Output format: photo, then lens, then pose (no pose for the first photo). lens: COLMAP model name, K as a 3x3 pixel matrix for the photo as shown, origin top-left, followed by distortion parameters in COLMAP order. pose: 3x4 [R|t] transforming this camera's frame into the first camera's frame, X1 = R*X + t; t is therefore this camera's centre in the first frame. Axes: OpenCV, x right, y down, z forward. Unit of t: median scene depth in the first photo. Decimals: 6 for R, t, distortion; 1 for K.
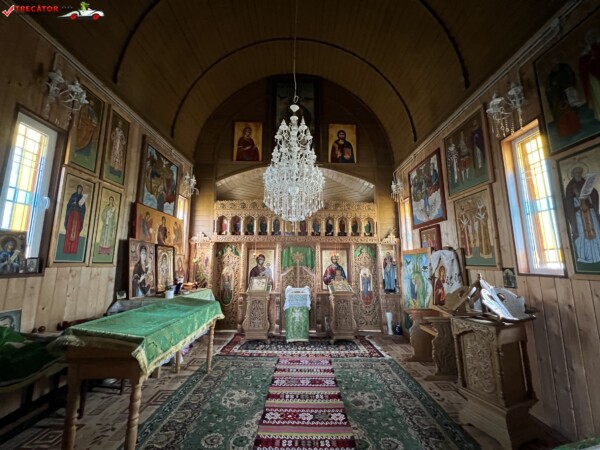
lens RADIAL K [[240.2, 0, 300.1], [0, 240.2, 226.2], [0, 0, 1]] dist [-0.008362, 0.000301]
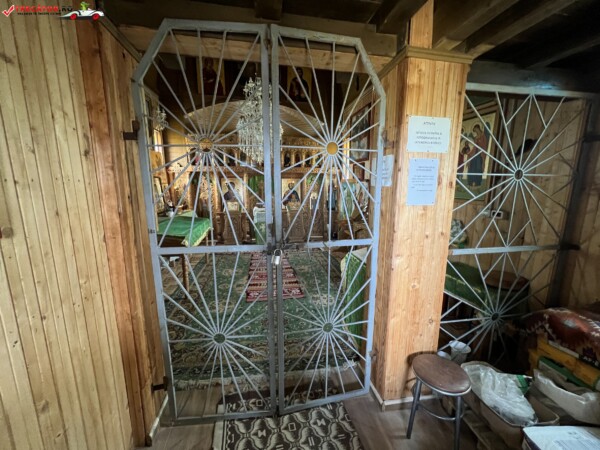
lens RADIAL K [[240.2, 0, 301.1], [0, 240.2, 227.0], [0, 0, 1]] dist [-0.008362, 0.000301]
pose [[0.985420, -0.031377, 0.167221, -0.026474], [-0.024835, 0.945793, 0.323818, -0.074741], [-0.168317, -0.323250, 0.931224, -0.290594]]
